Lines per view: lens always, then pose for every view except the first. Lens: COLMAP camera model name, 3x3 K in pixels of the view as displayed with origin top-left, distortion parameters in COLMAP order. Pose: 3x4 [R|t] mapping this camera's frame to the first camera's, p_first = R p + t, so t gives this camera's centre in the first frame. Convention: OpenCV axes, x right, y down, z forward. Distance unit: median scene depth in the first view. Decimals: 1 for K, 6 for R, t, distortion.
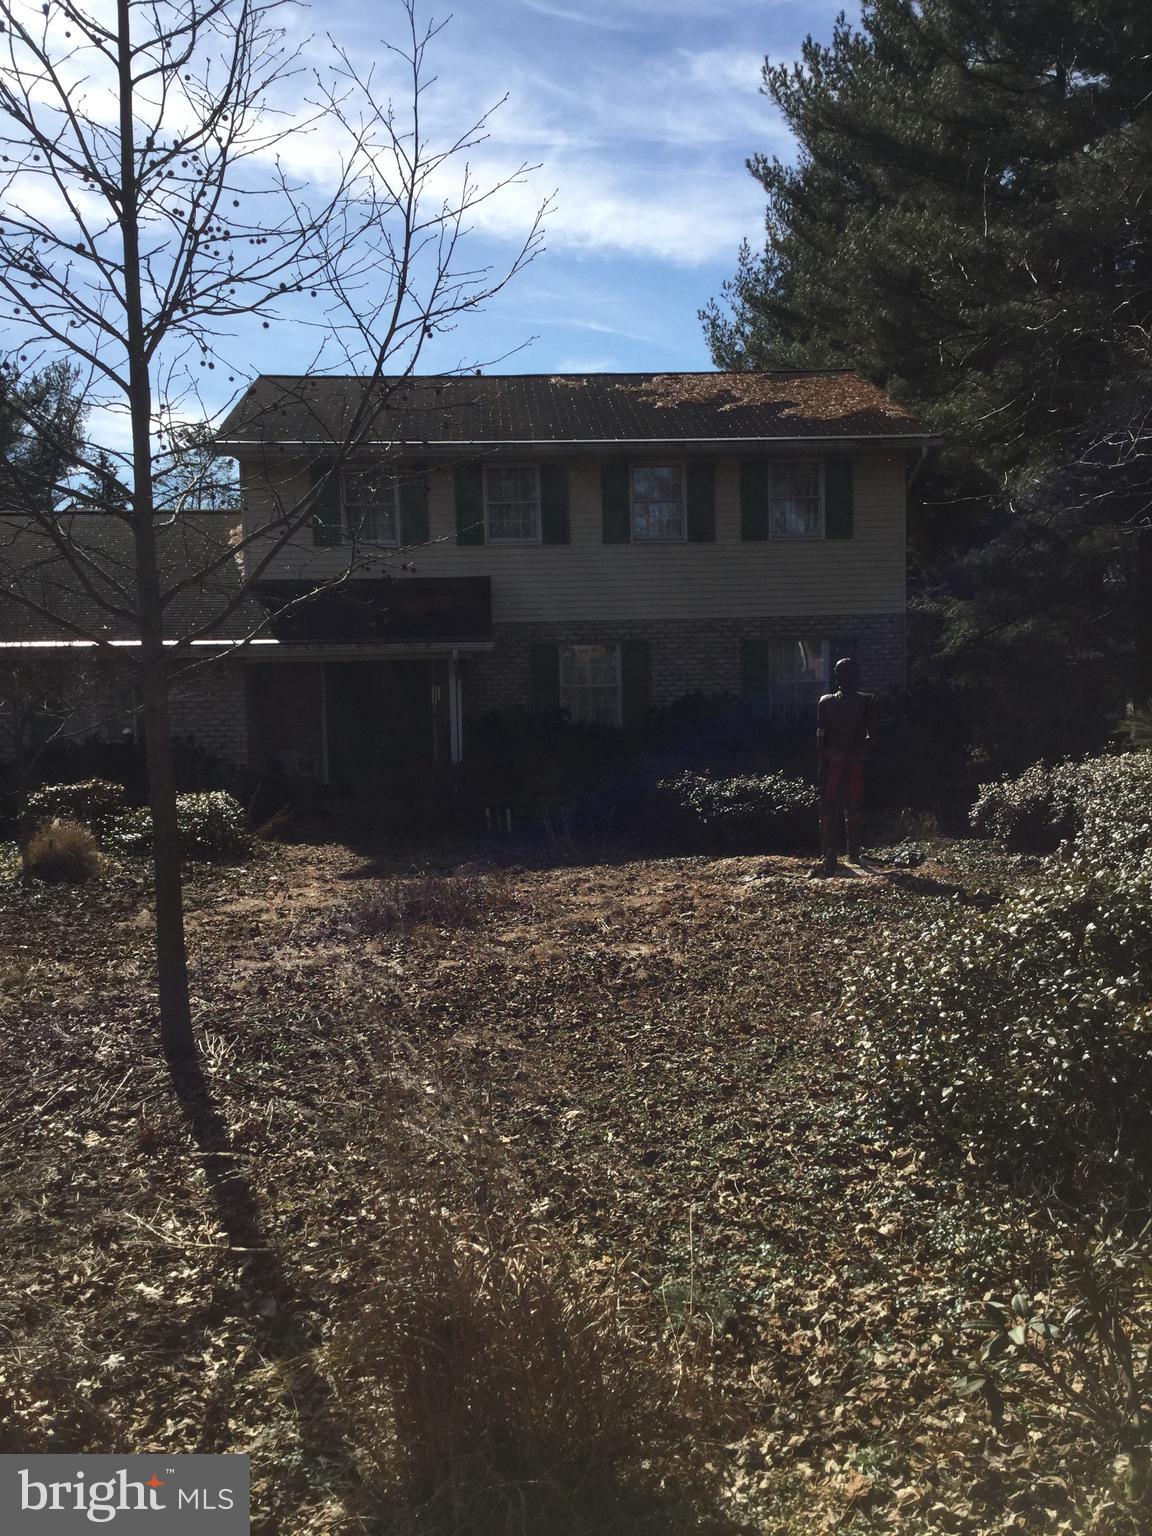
lens RADIAL K [[1390.2, 0, 576.0], [0, 1390.2, 768.0], [0, 0, 1]] dist [0.003661, -0.011111]
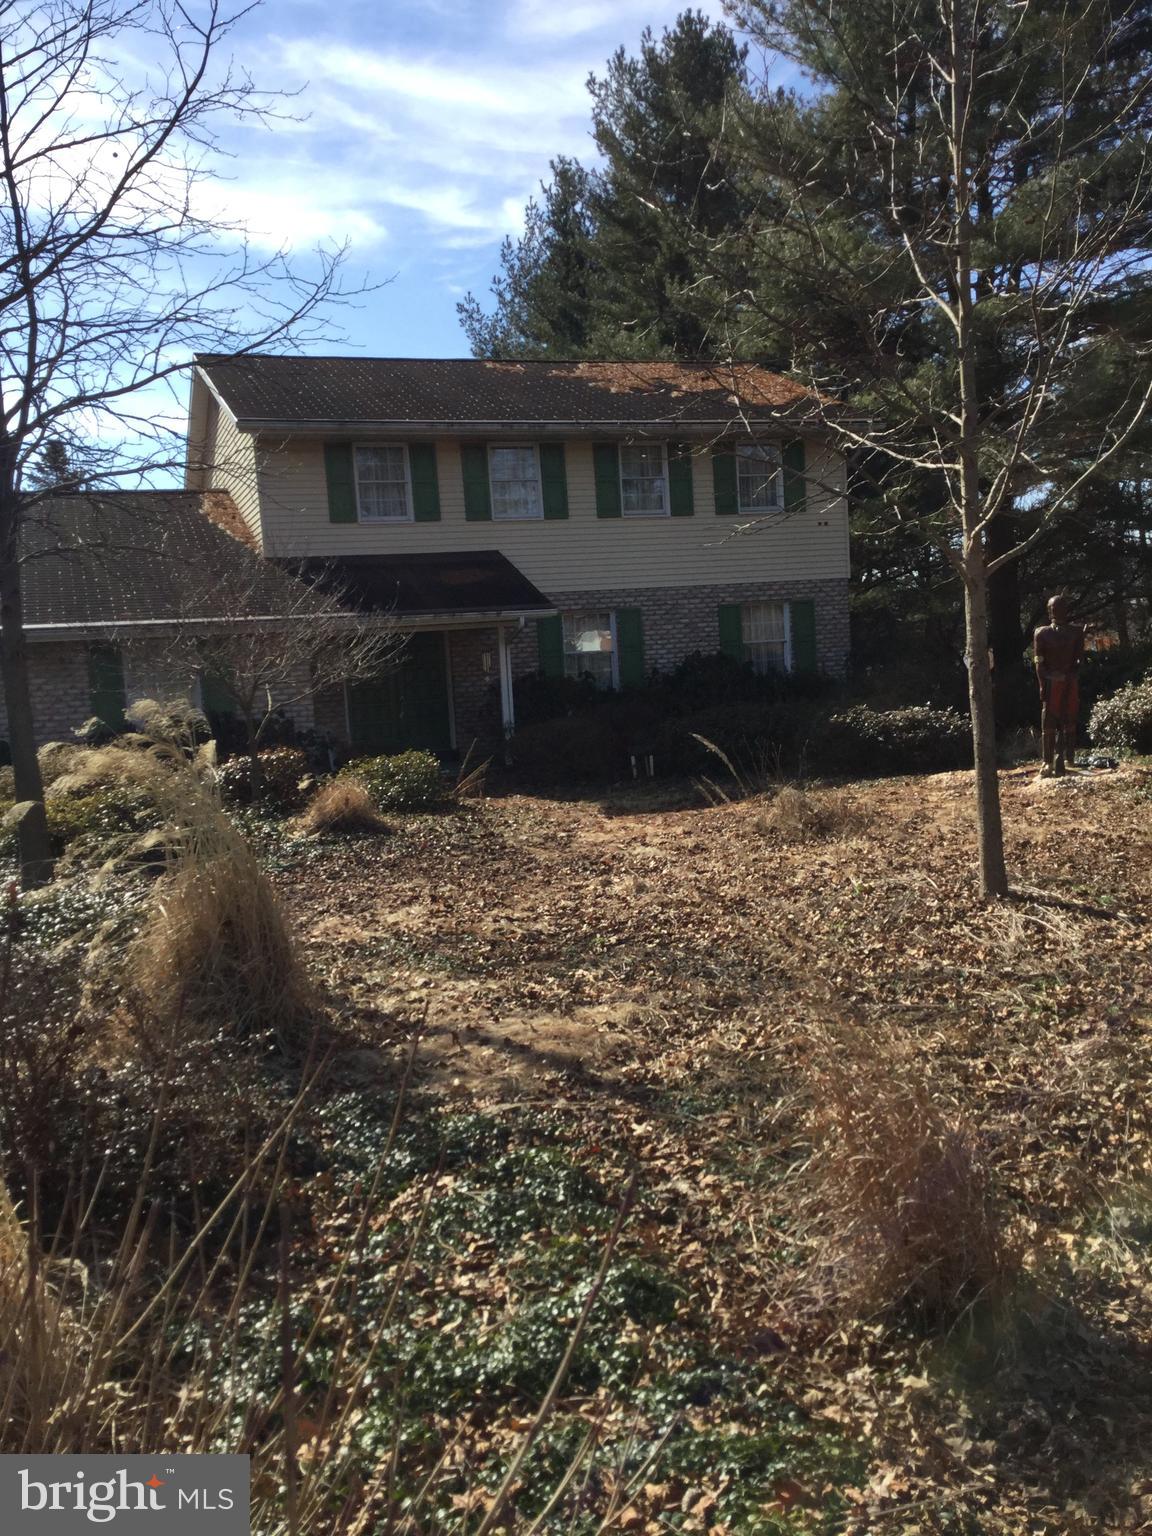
lens RADIAL K [[1390.2, 0, 576.0], [0, 1390.2, 768.0], [0, 0, 1]] dist [0.003661, -0.011111]
pose [[0.955382, -0.060022, 0.289211, -0.316651], [0.058957, 0.998184, 0.012402, 0.016484], [-0.289430, 0.005202, 0.957185, -0.021530]]
